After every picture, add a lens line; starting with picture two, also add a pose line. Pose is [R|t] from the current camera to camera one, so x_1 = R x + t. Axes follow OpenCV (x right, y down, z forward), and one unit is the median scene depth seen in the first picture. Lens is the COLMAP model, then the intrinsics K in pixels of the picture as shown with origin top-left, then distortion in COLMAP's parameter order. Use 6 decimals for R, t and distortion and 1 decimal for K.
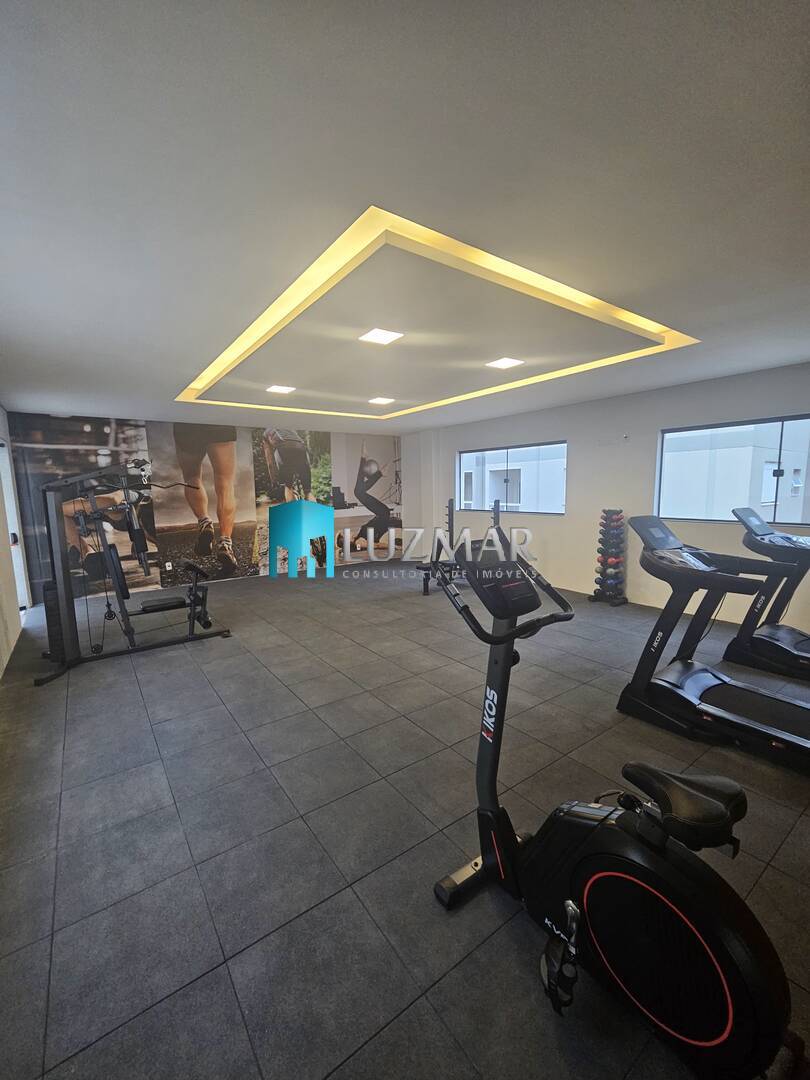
lens RADIAL K [[446.3, 0, 406.8], [0, 446.3, 540.9], [0, 0, 1]] dist [0.002216, -0.001913]
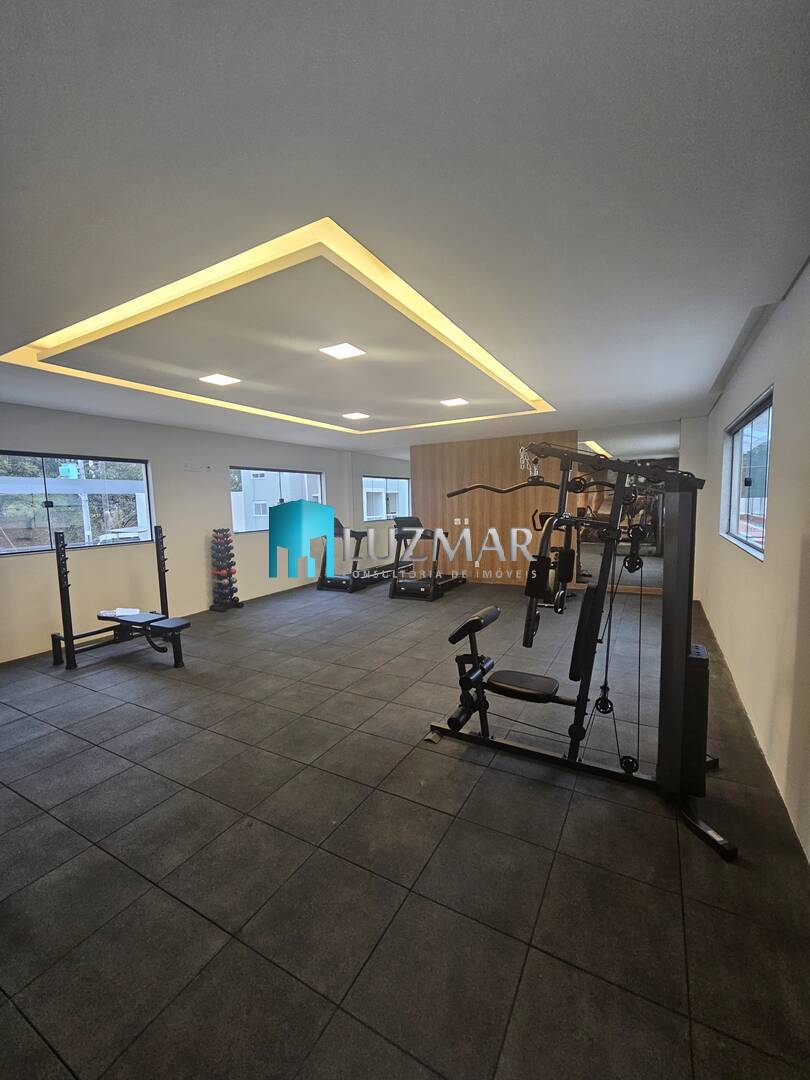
lens RADIAL K [[446.3, 0, 404.4], [0, 446.3, 543.5], [0, 0, 1]] dist [0.002216, -0.001913]
pose [[-0.429864, -0.056852, 0.901102, -0.941920], [0.136890, 0.982375, 0.127282, -0.136914], [-0.892456, 0.178066, -0.414505, 1.262468]]
